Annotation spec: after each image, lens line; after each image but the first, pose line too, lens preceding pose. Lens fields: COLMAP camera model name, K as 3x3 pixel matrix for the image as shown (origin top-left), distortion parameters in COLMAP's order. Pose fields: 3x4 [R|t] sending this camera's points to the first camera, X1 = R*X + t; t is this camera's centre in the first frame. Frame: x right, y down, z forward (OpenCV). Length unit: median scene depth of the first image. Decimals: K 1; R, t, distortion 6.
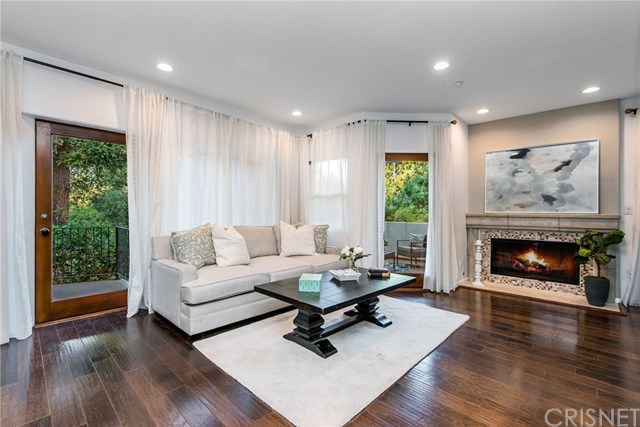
lens RADIAL K [[292.7, 0, 319.3], [0, 292.7, 212.7], [0, 0, 1]] dist [0.005464, -0.000052]
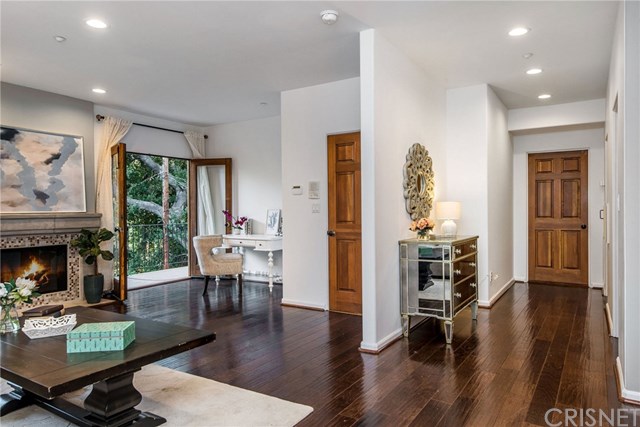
lens RADIAL K [[437.5, 0, 319.8], [0, 437.5, 212.9], [0, 0, 1]] dist [-0.009011, -0.001486]
pose [[-0.199969, -0.014559, 0.979694, -0.600453], [0.012541, 0.999770, 0.017417, -0.010175], [-0.979722, 0.015769, -0.199740, 0.473875]]
